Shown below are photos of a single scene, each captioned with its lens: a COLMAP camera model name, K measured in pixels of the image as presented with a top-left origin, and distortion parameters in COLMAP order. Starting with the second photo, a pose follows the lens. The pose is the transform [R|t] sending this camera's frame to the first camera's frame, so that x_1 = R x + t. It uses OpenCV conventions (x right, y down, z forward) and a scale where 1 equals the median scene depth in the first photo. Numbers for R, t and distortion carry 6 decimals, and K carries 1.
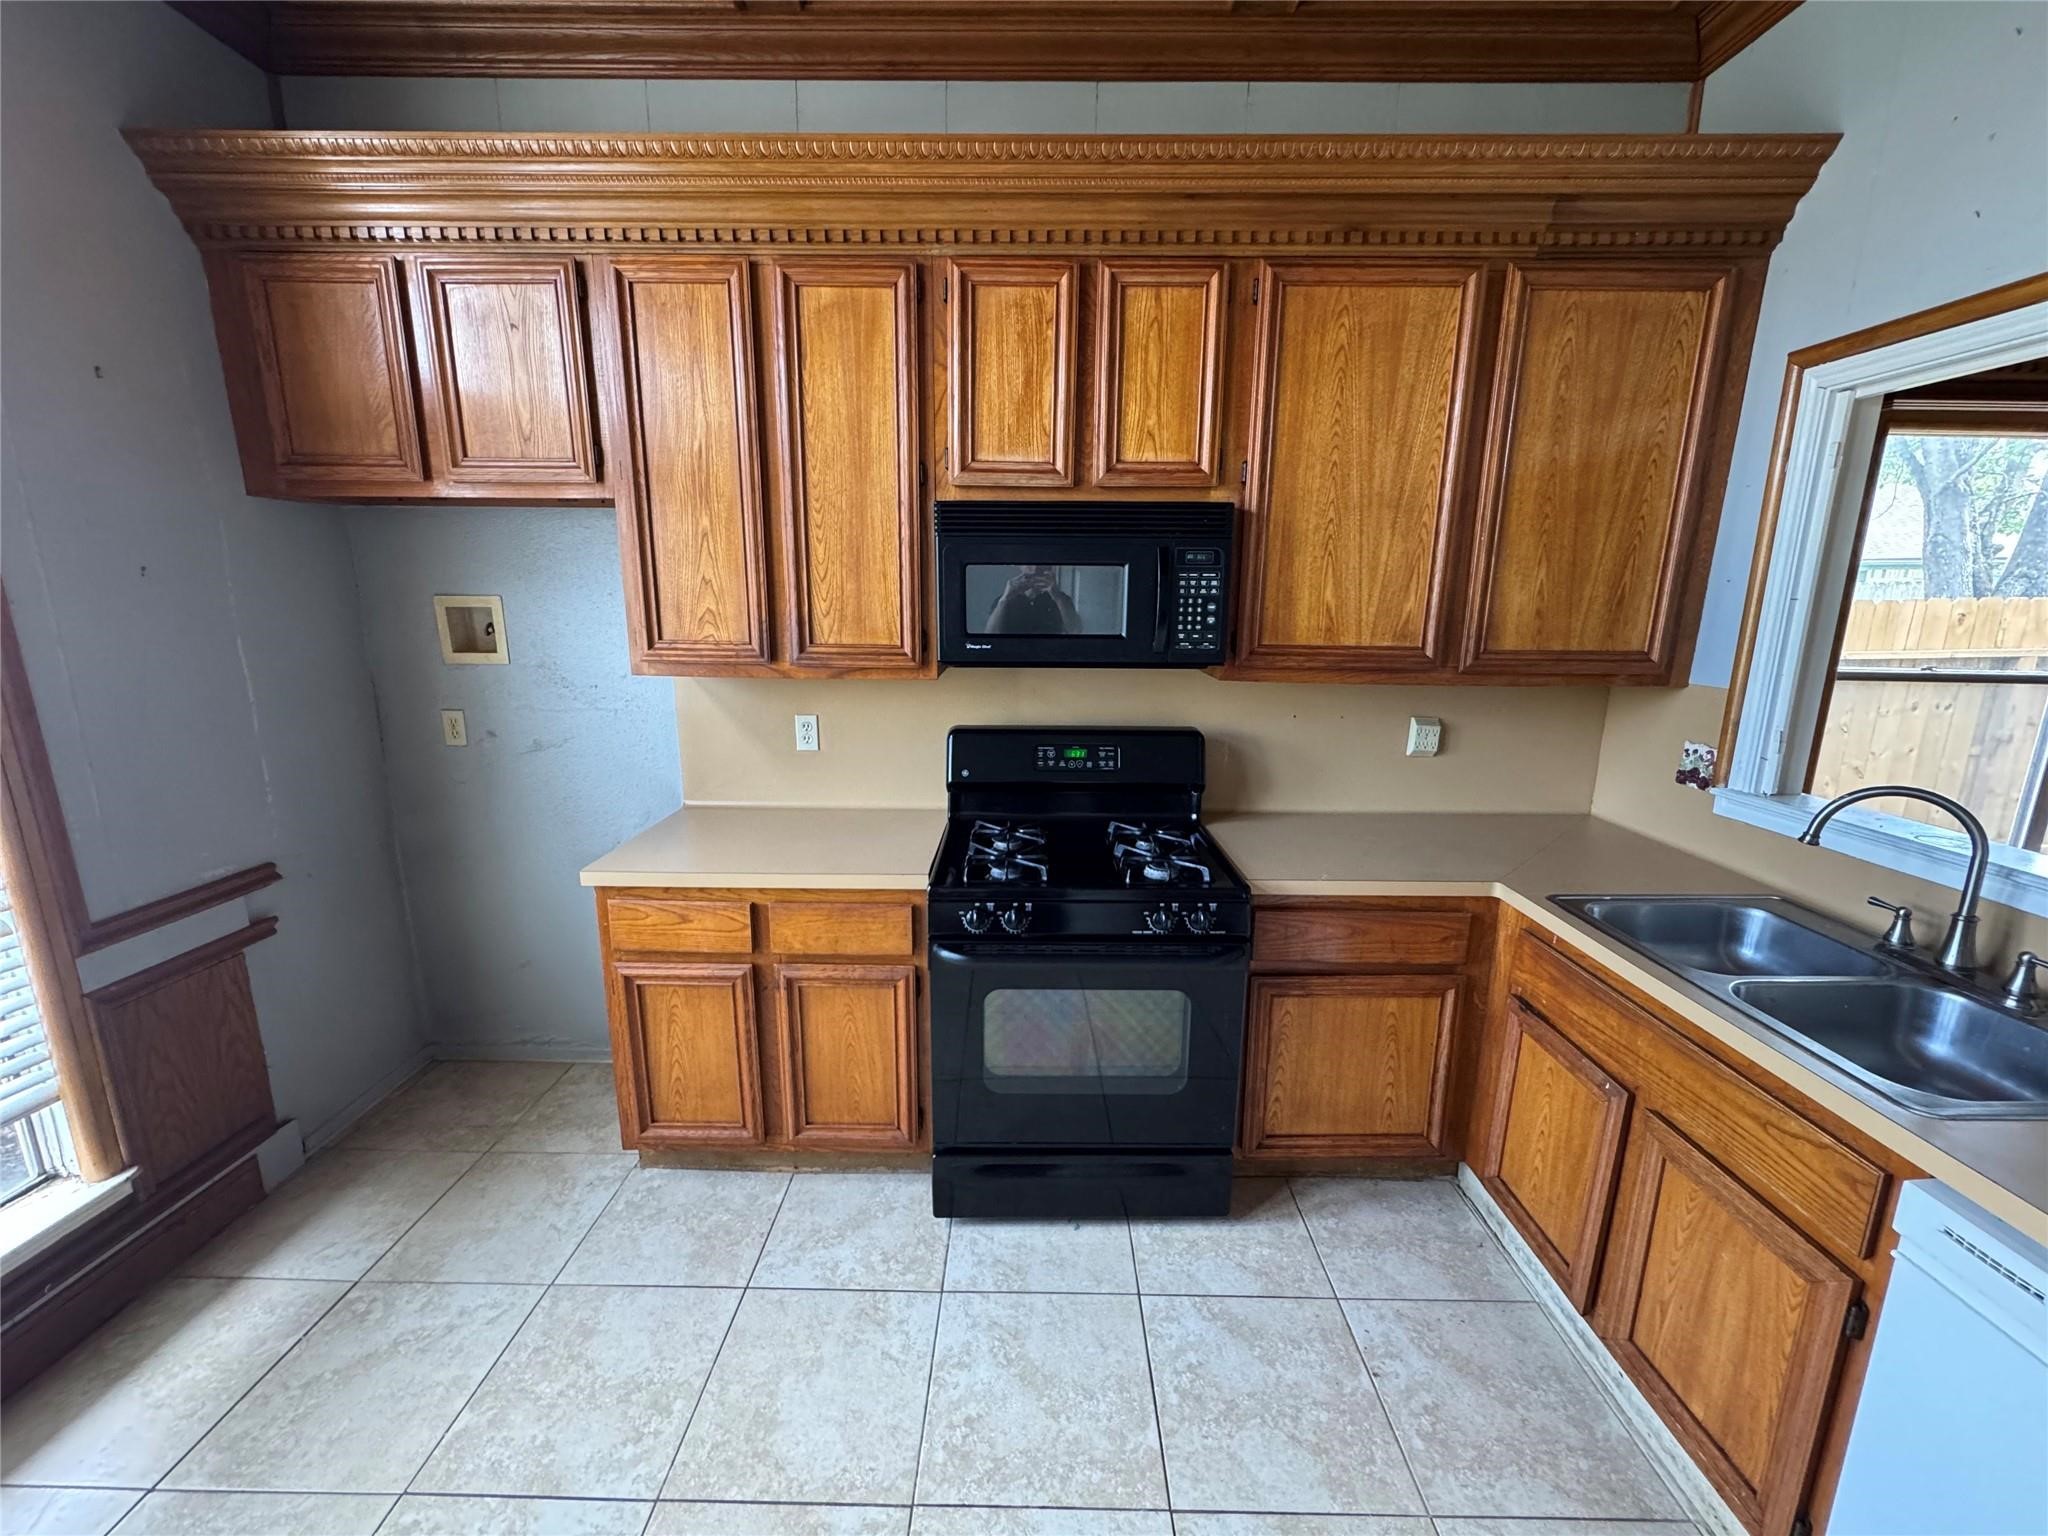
lens RADIAL K [[822.1, 0, 1027.4], [0, 822.1, 770.2], [0, 0, 1]] dist [-0.002872, 0.000054]
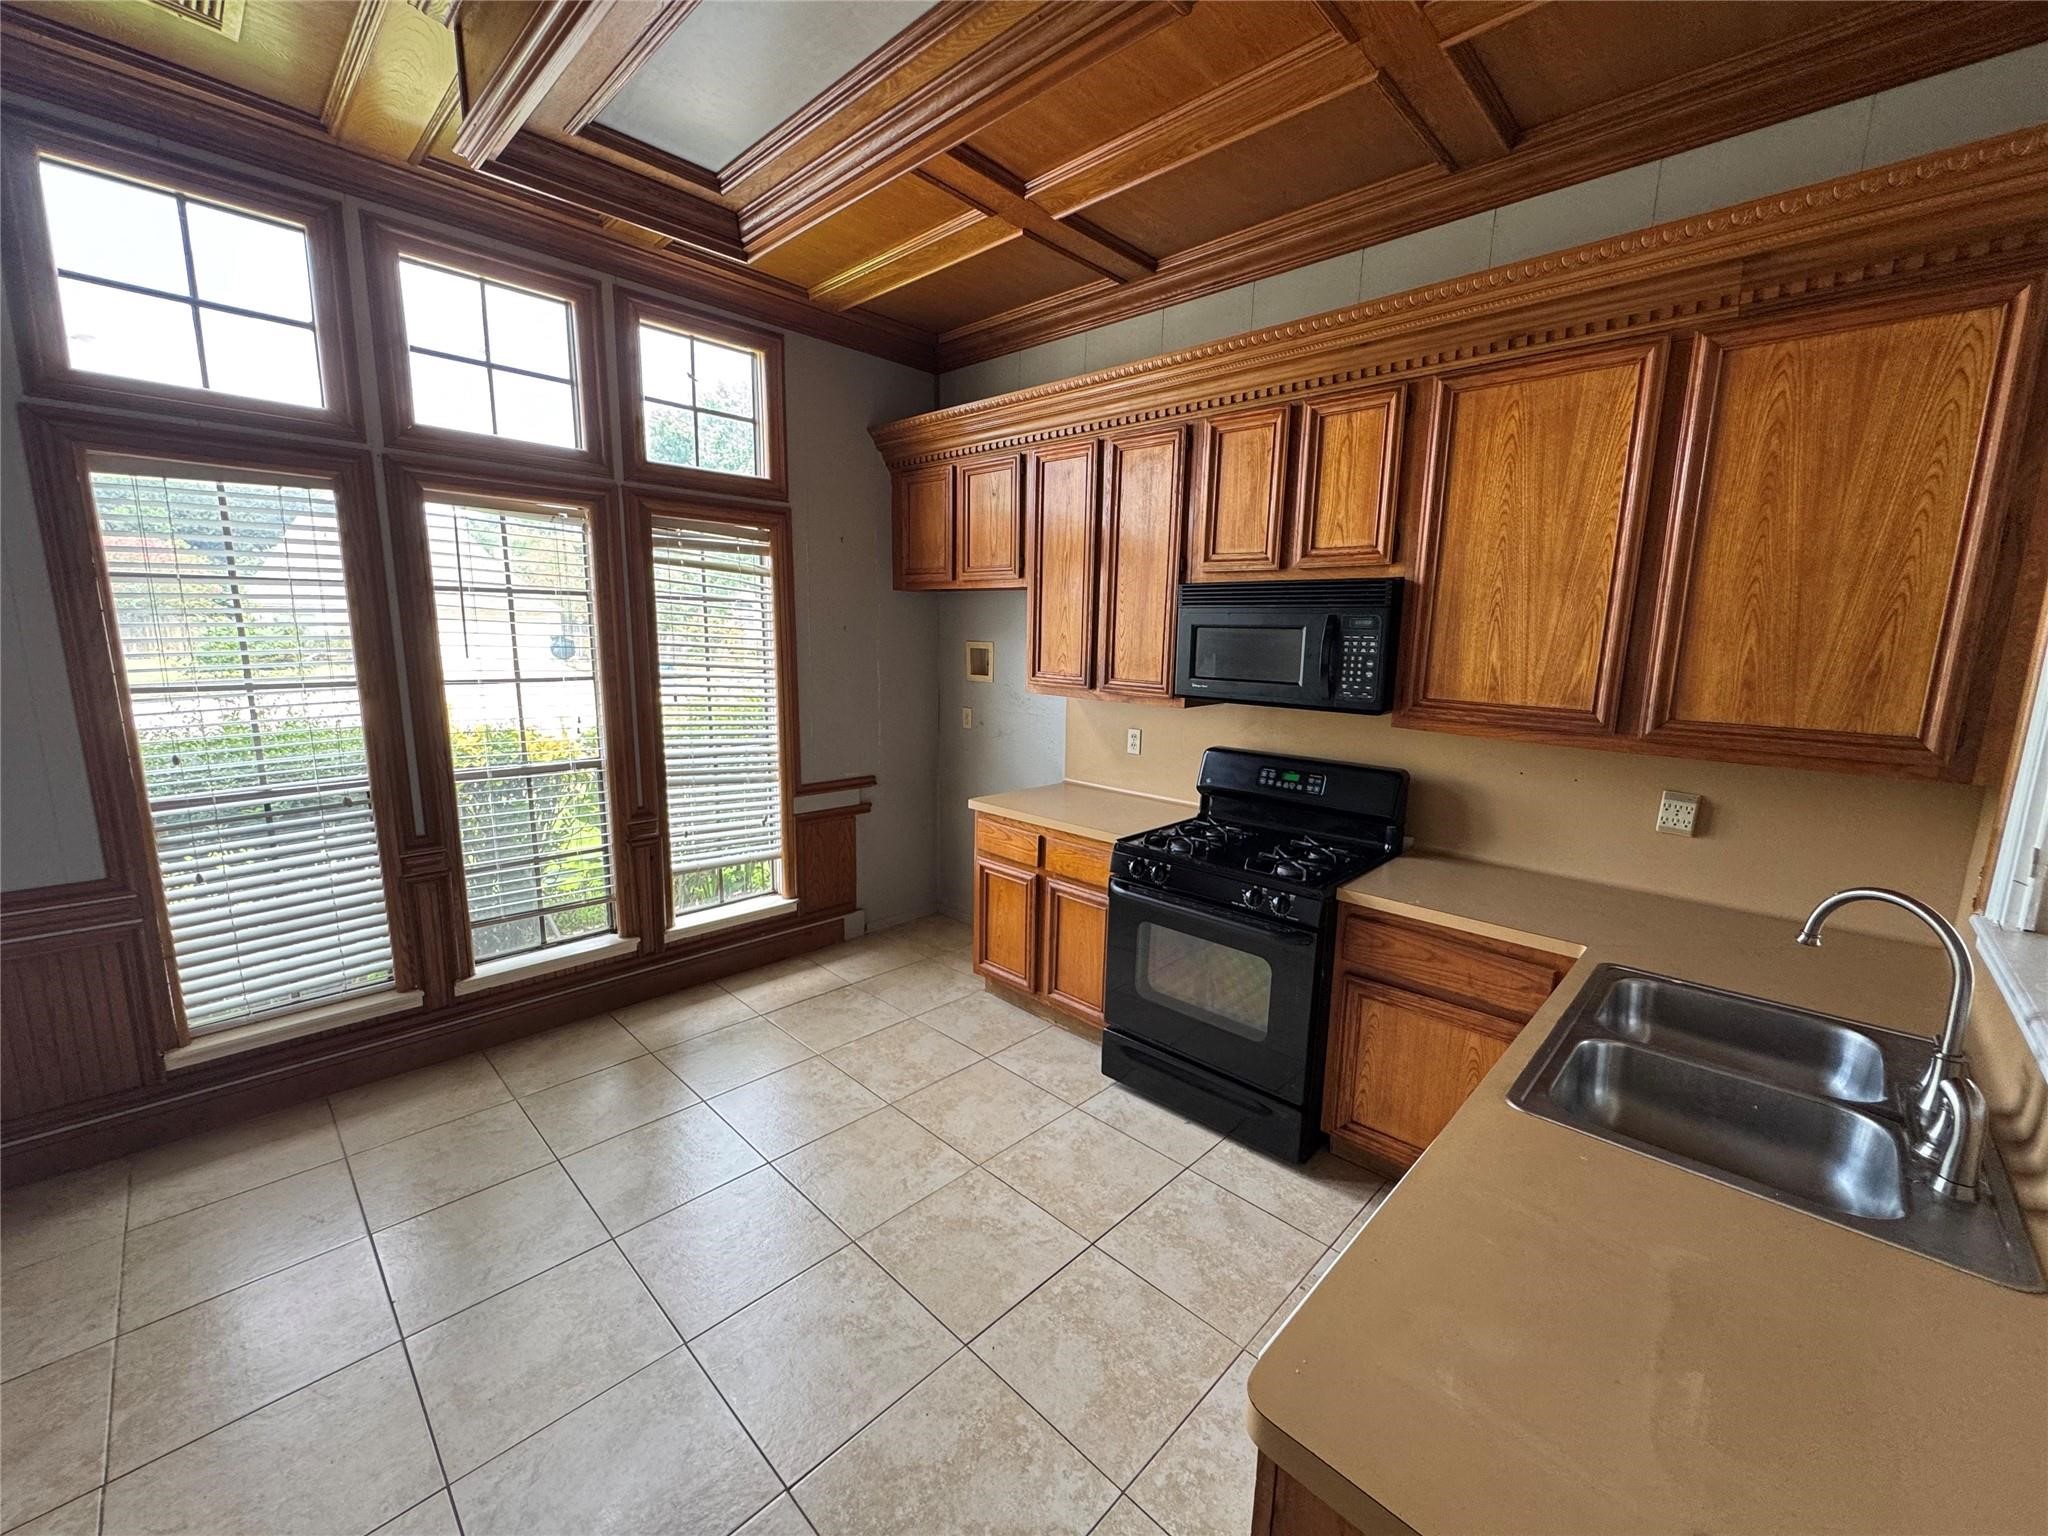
lens RADIAL K [[822.1, 0, 1023.8], [0, 822.1, 769.7], [0, 0, 1]] dist [-0.002872, 0.000054]
pose [[0.721943, 0.124357, -0.680686, 0.699661], [-0.158854, 0.987231, 0.011878, 0.020255], [0.673471, 0.099555, 0.732479, -0.205647]]
